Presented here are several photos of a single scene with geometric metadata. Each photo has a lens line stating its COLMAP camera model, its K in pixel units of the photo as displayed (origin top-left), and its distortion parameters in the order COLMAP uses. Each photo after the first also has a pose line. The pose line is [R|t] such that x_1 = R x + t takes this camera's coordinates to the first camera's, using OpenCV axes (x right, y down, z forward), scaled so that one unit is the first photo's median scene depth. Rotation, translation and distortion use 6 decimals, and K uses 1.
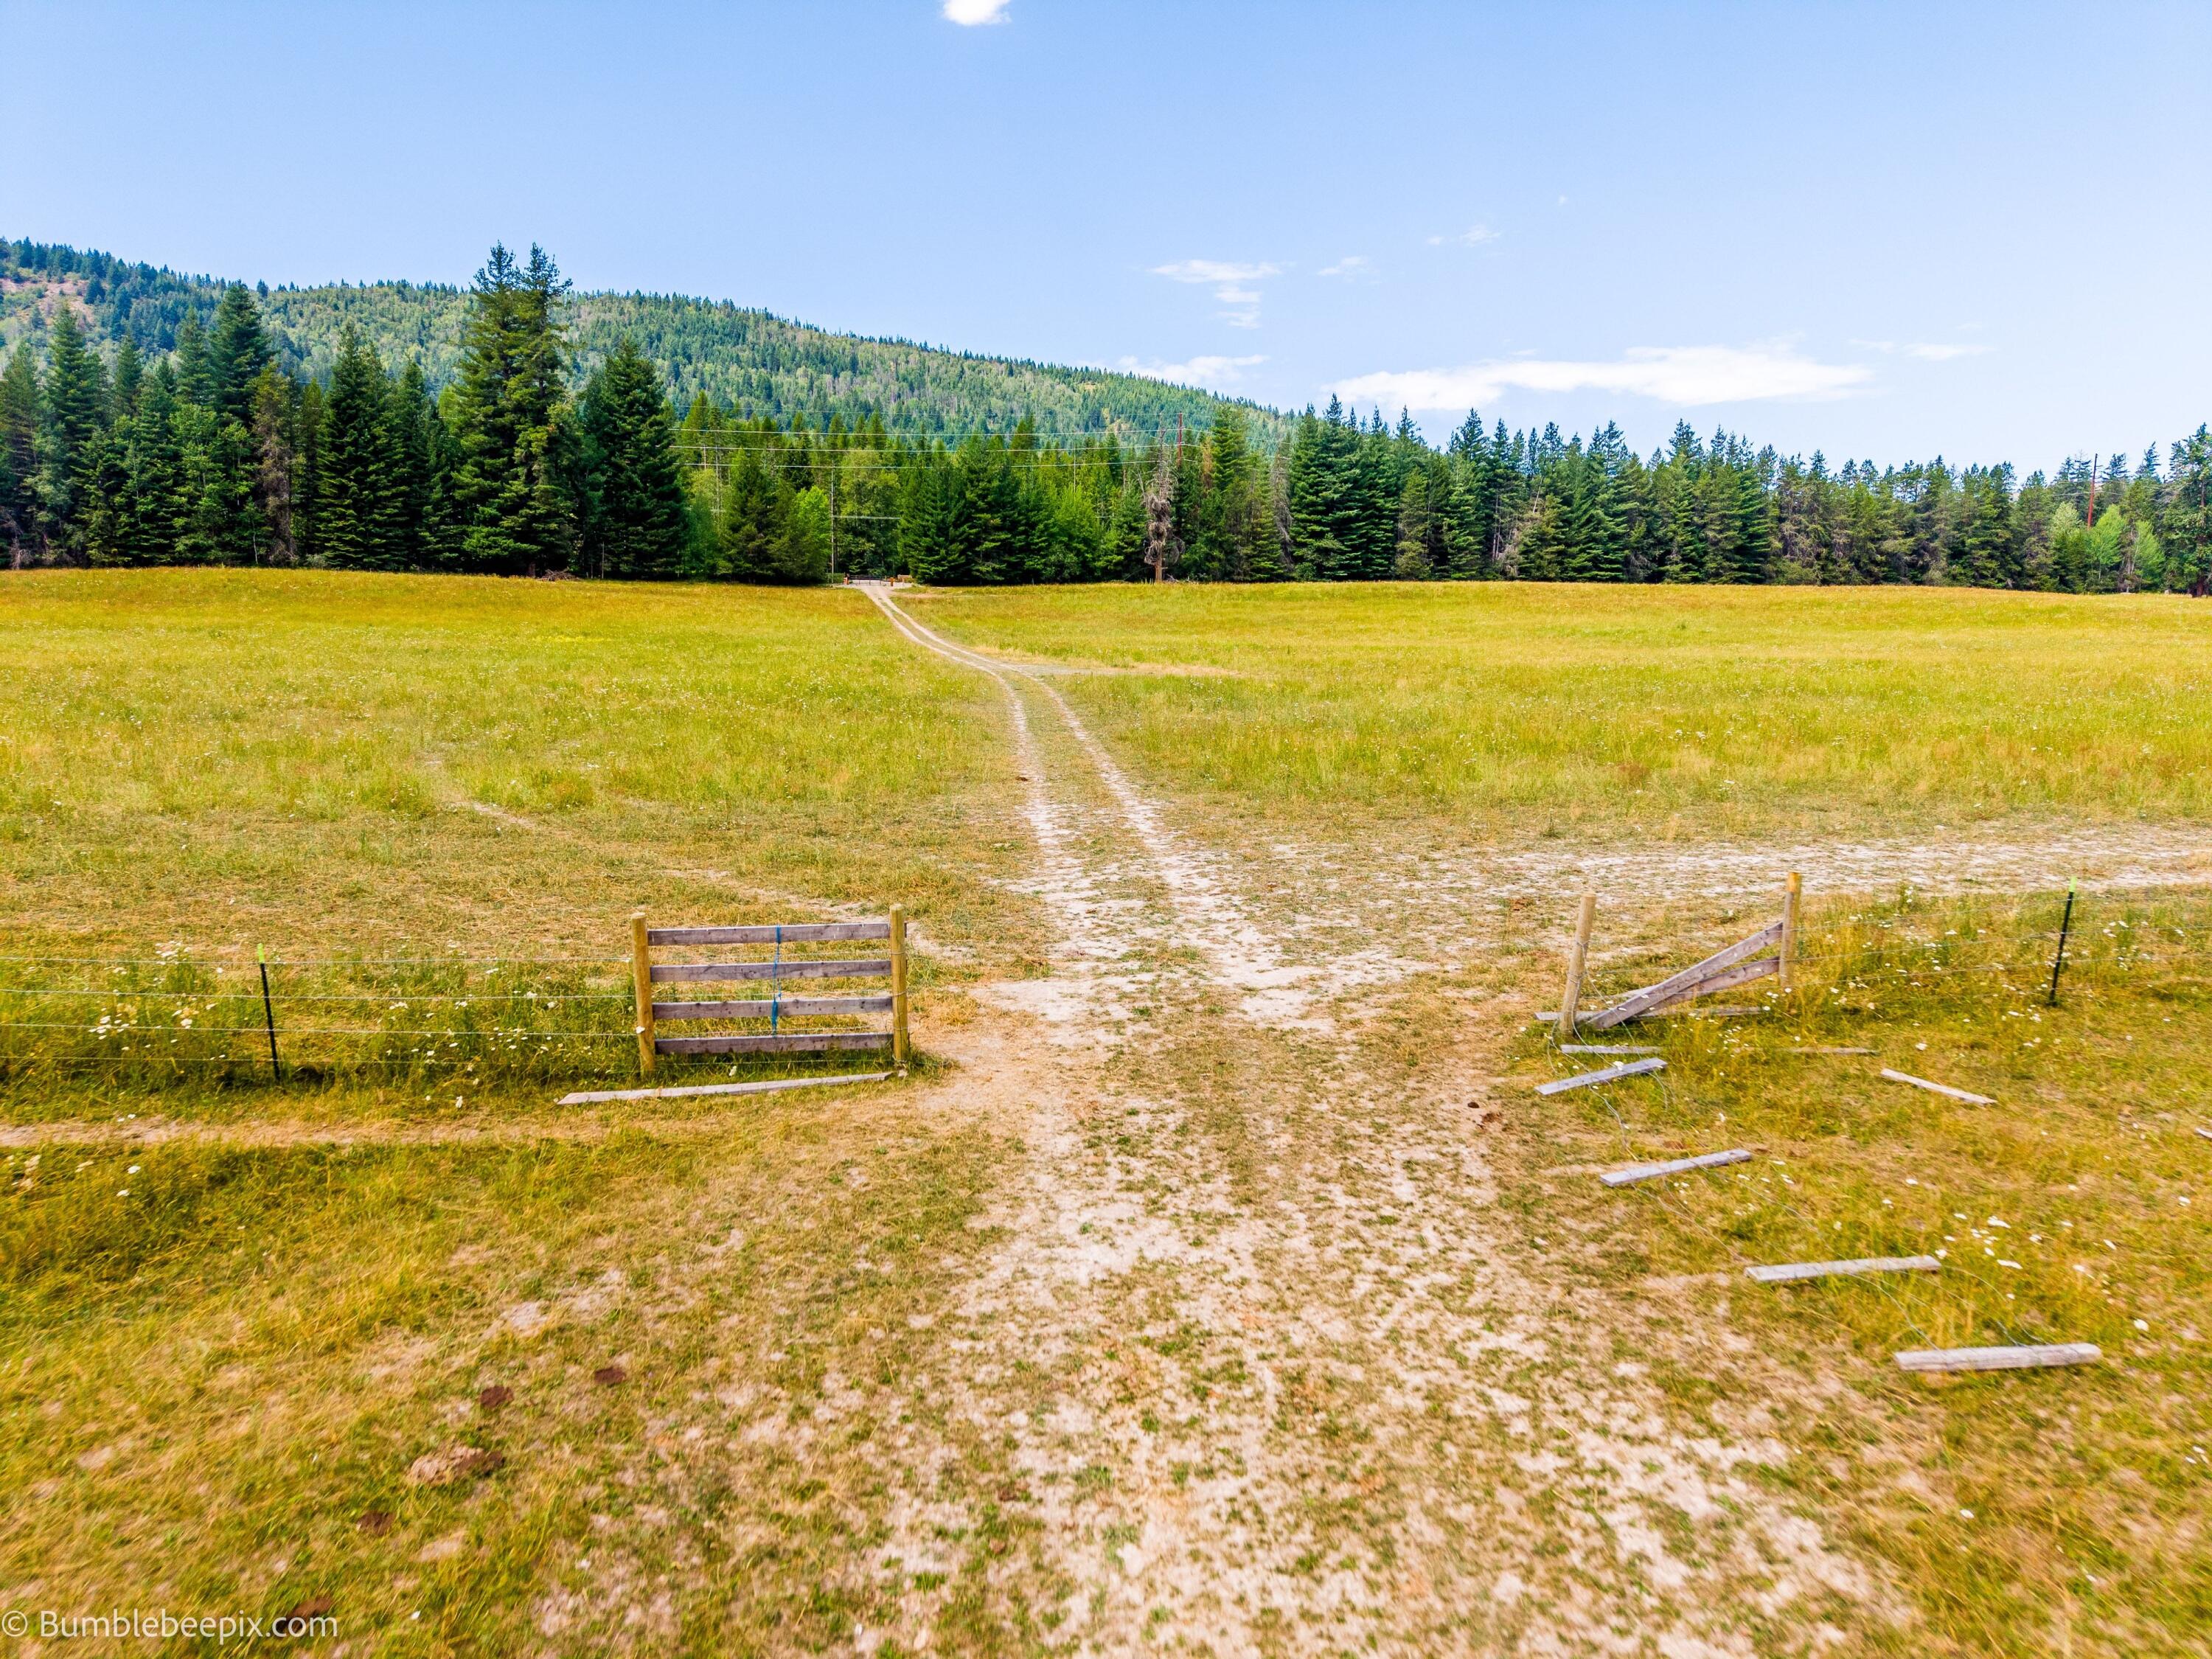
lens RADIAL K [[1465.5, 0, 1097.8], [0, 1465.5, 844.3], [0, 0, 1]] dist [0.033876, -0.039337]
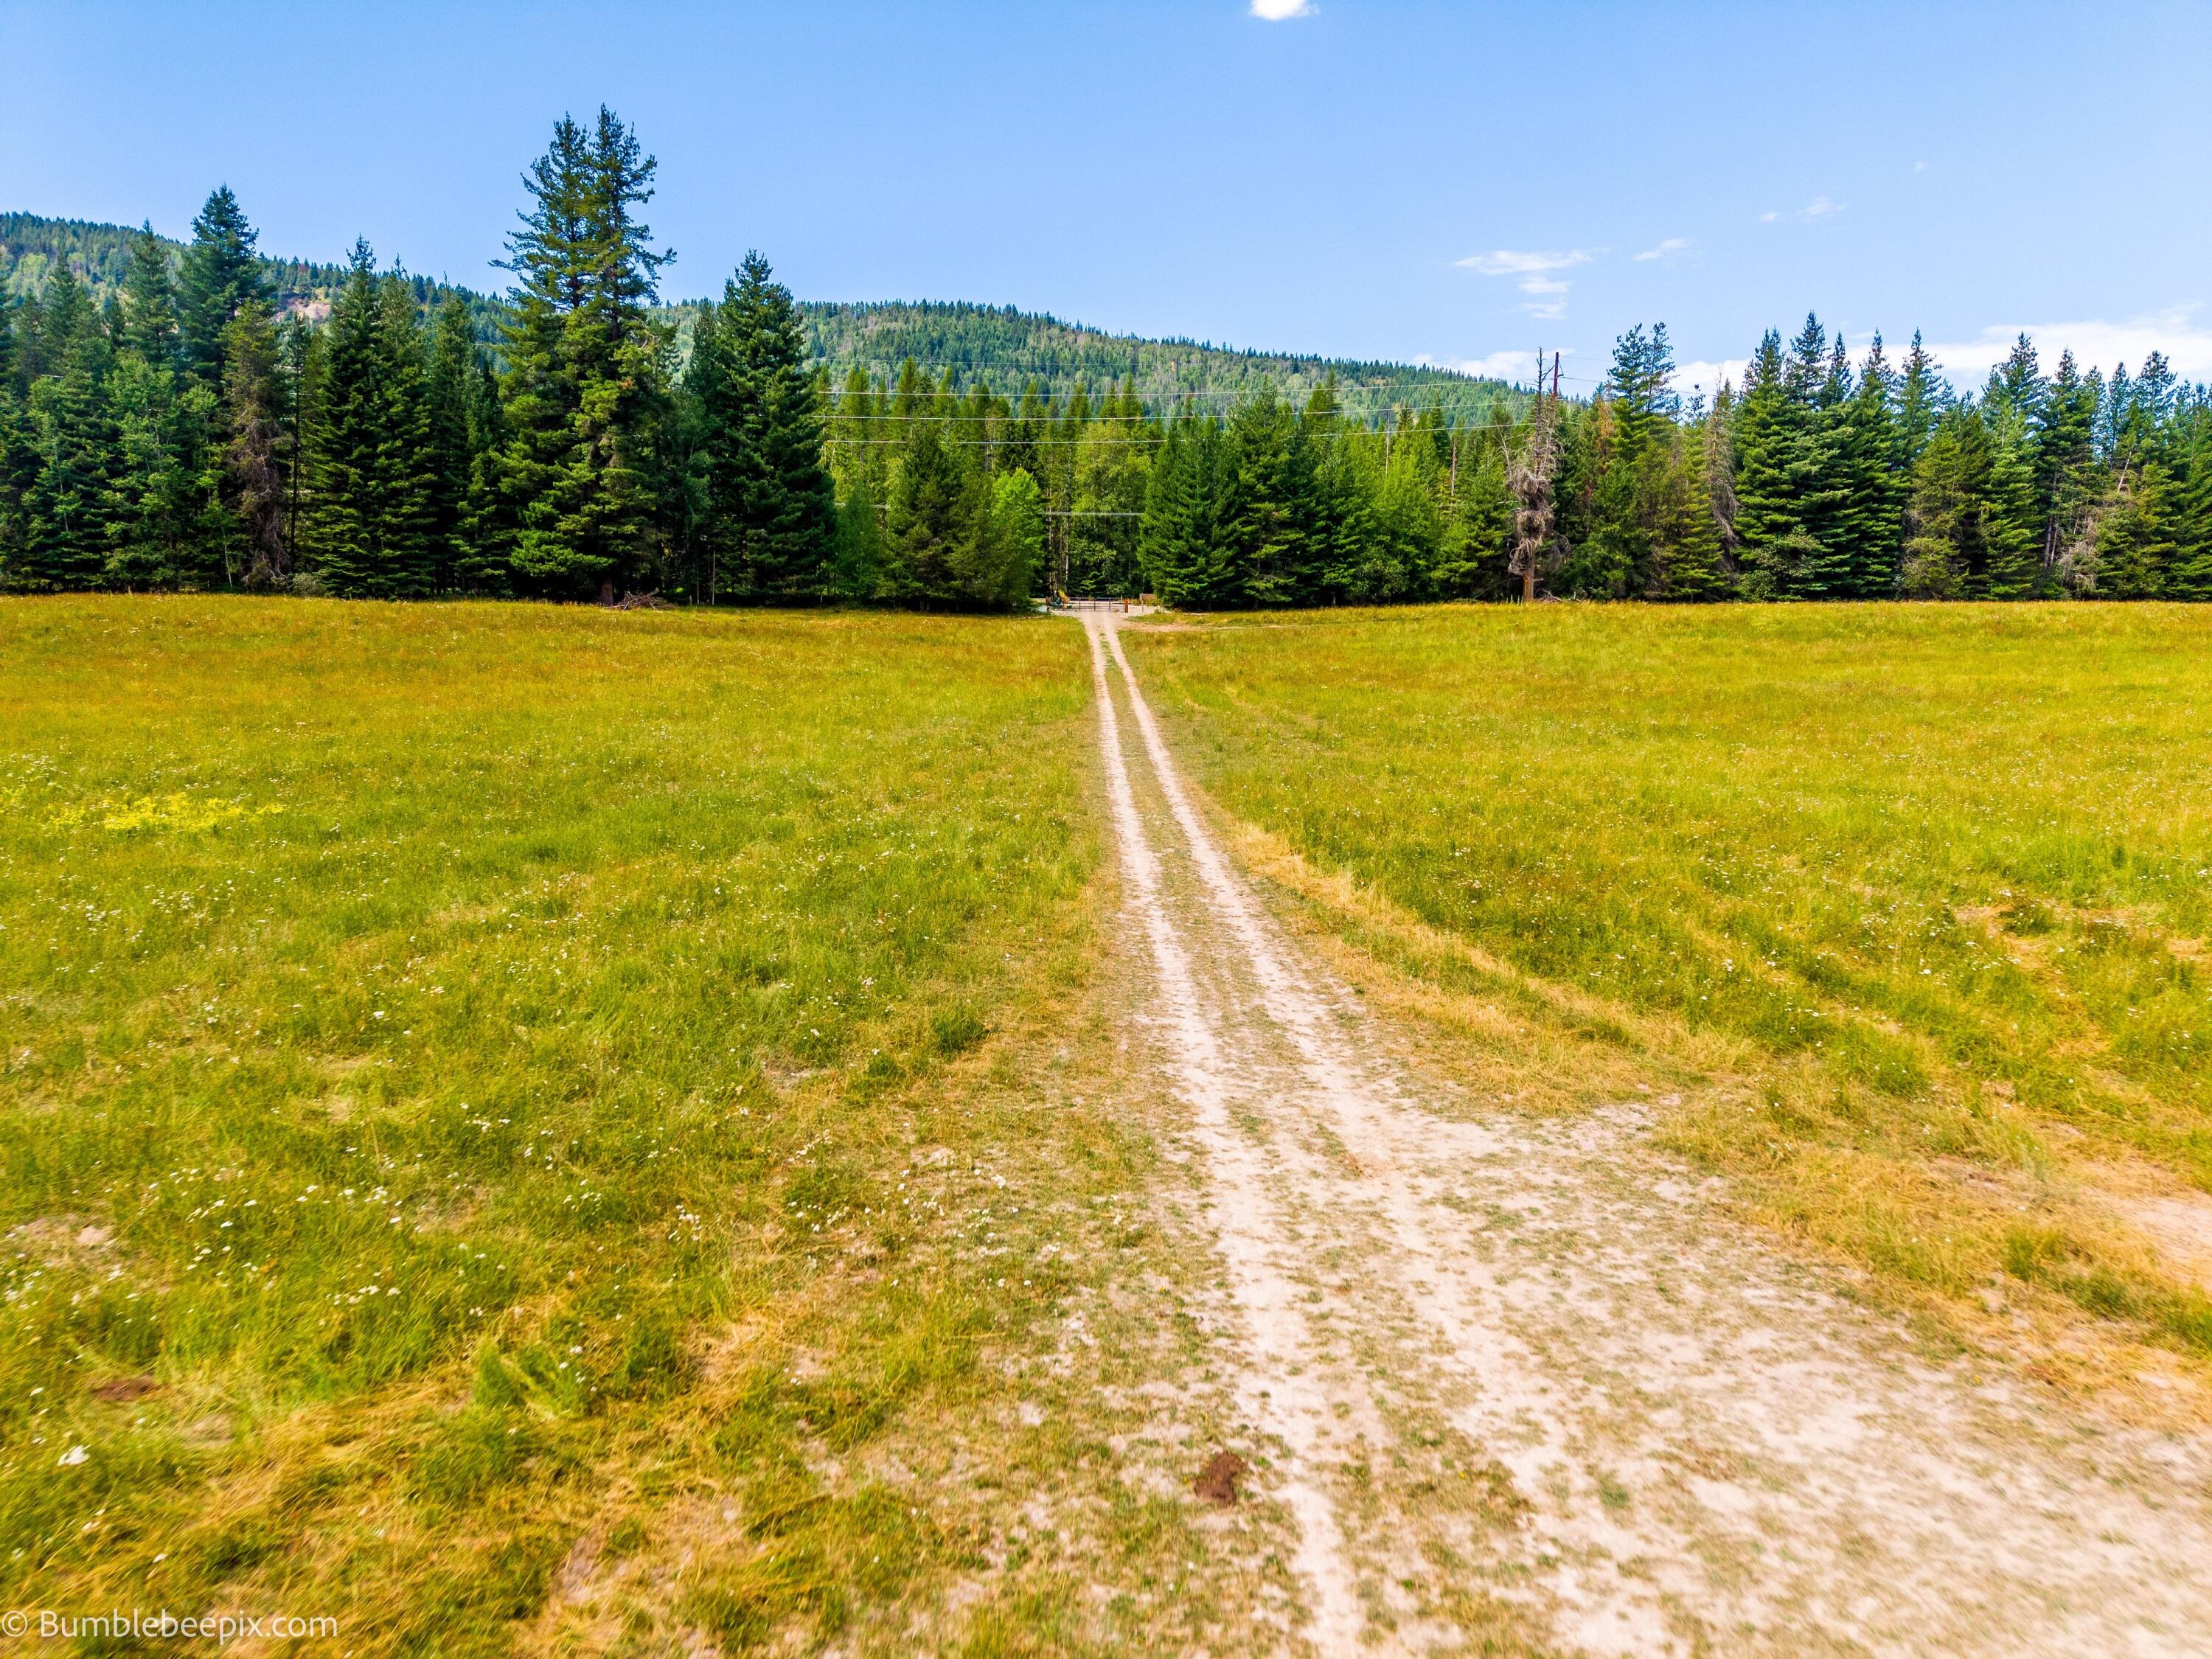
lens RADIAL K [[1465.5, 0, 1094.2], [0, 1465.5, 850.6], [0, 0, 1]] dist [0.033876, -0.039337]
pose [[0.982449, 0.028688, -0.184314, -0.025019], [-0.028602, 0.999586, 0.003123, -0.063712], [0.184327, 0.002204, 0.982863, 0.312786]]
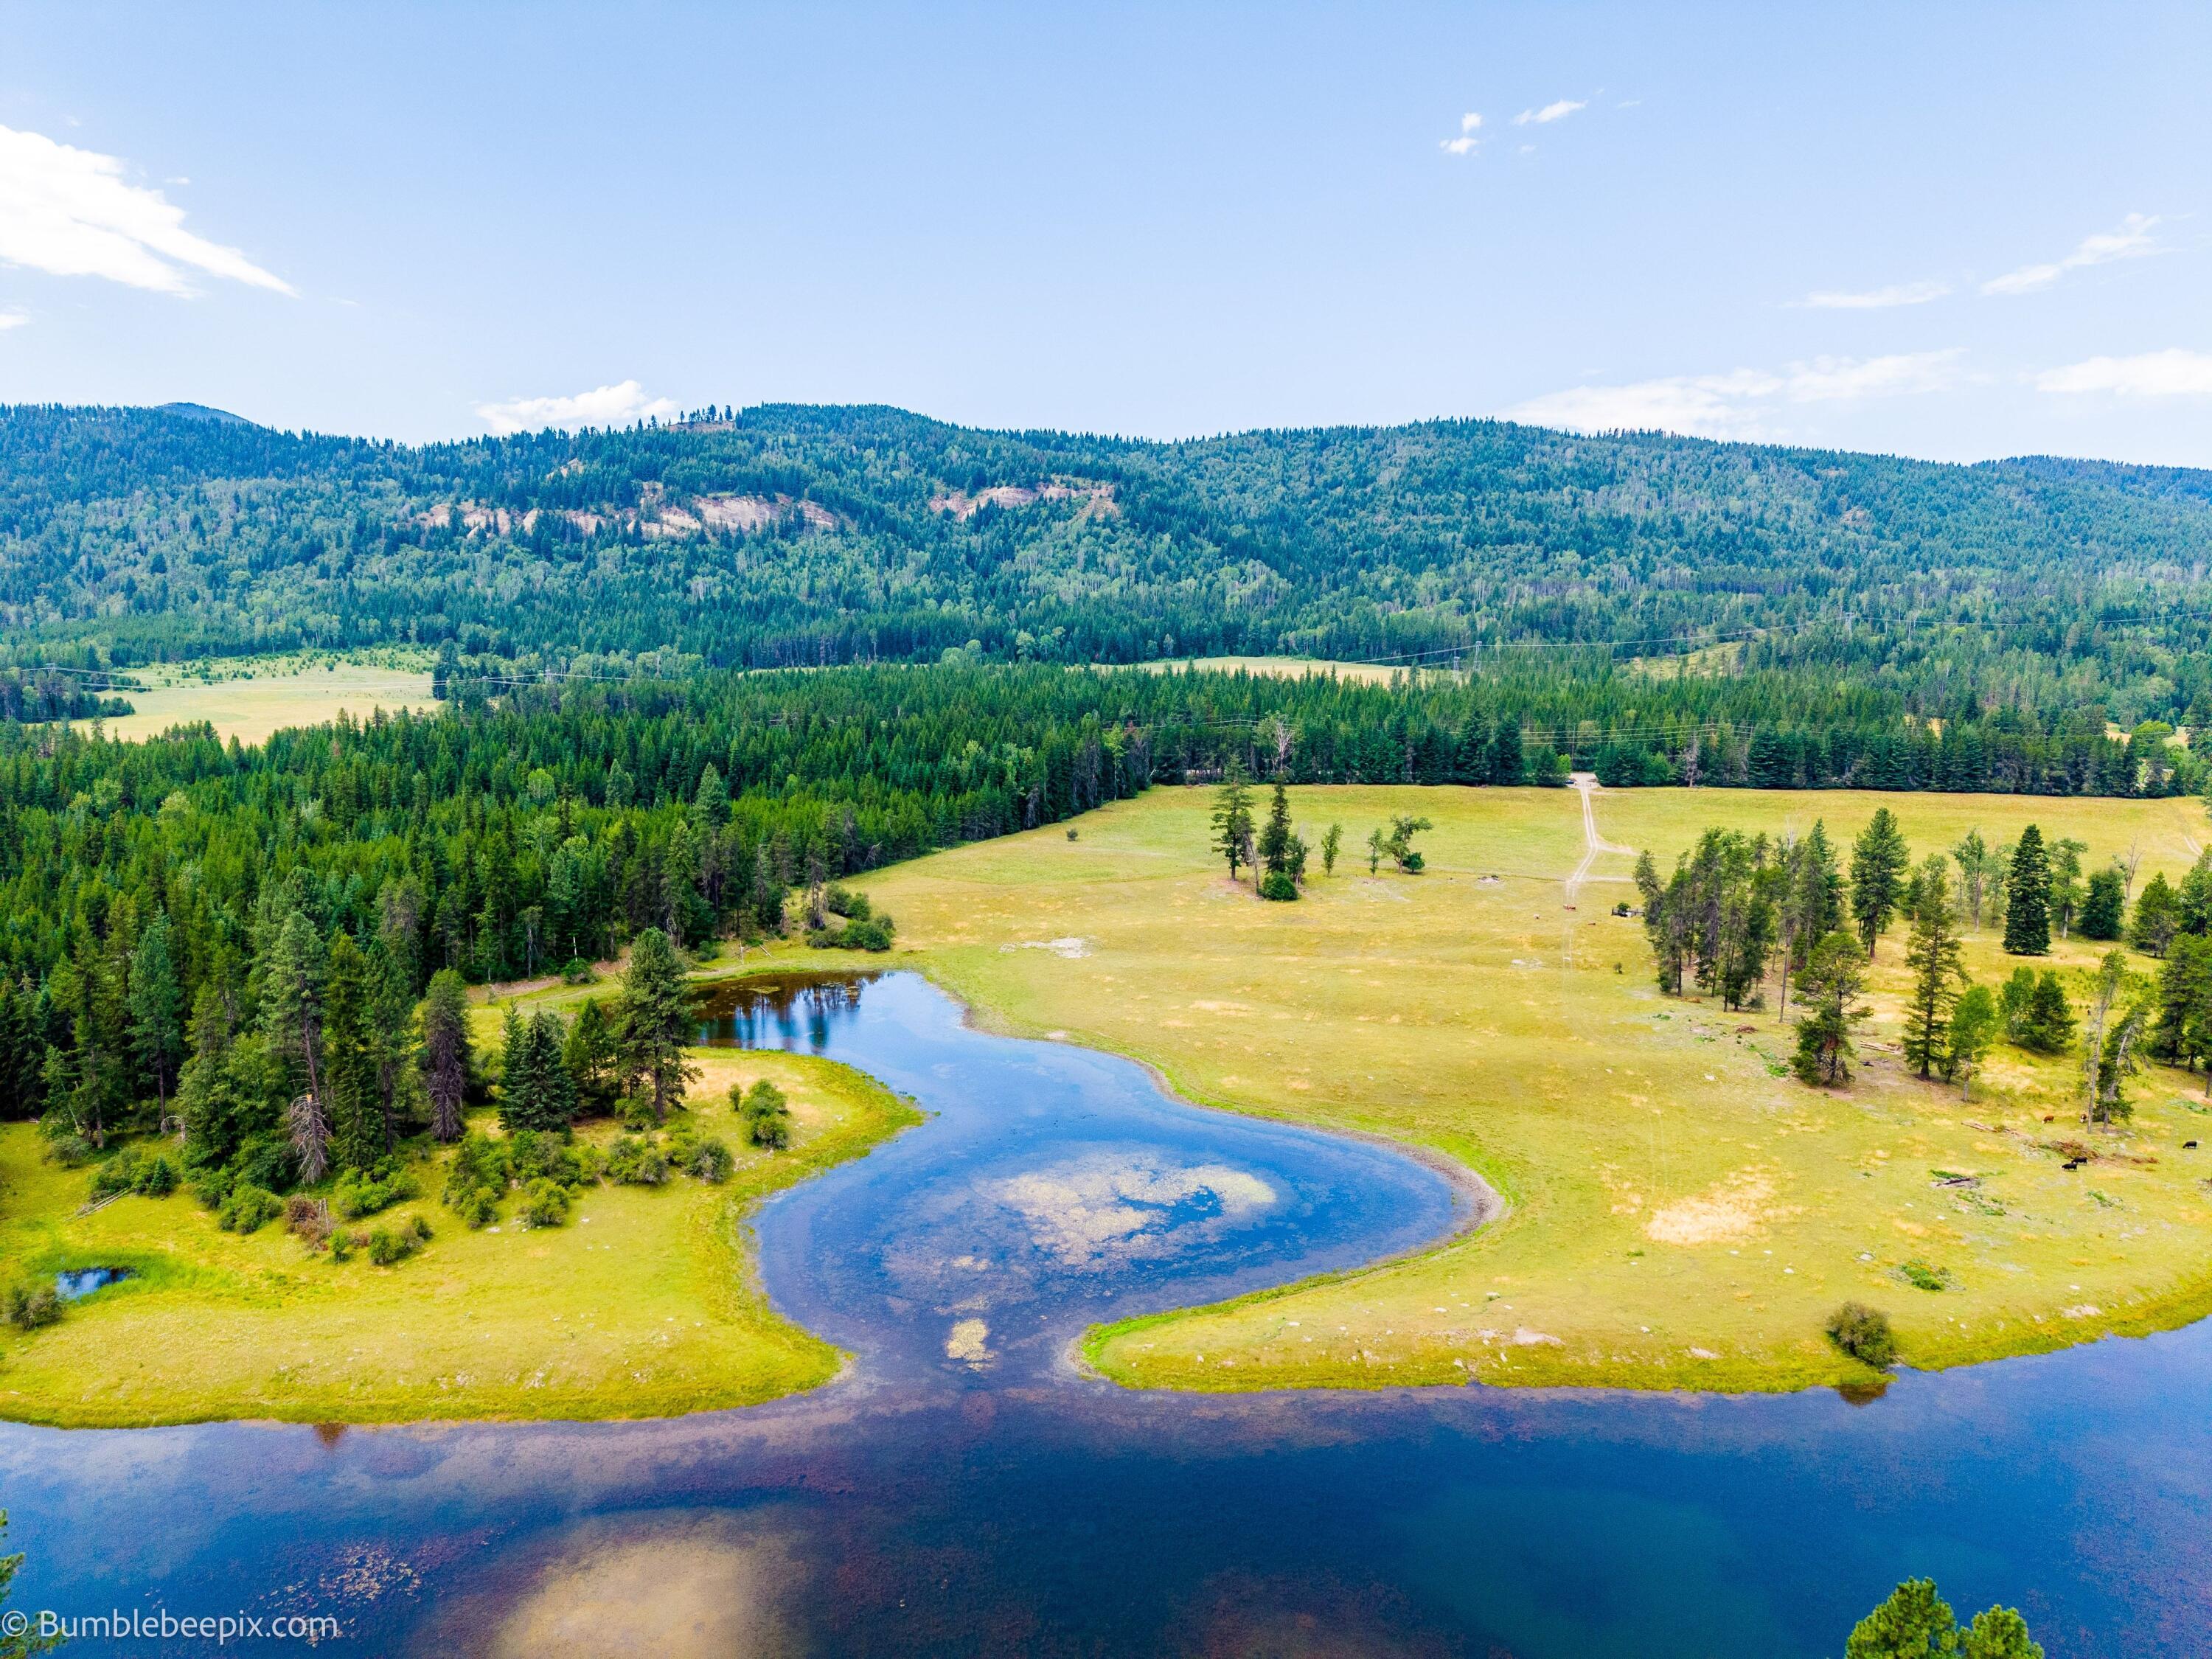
lens RADIAL K [[1465.5, 0, 1108.5], [0, 1465.5, 851.4], [0, 0, 1]] dist [0.033876, -0.039337]
pose [[0.884600, 0.064065, -0.461930, 0.366602], [-0.066148, 0.997741, 0.011703, -0.015187], [0.461636, 0.020203, 0.886839, -2.013463]]
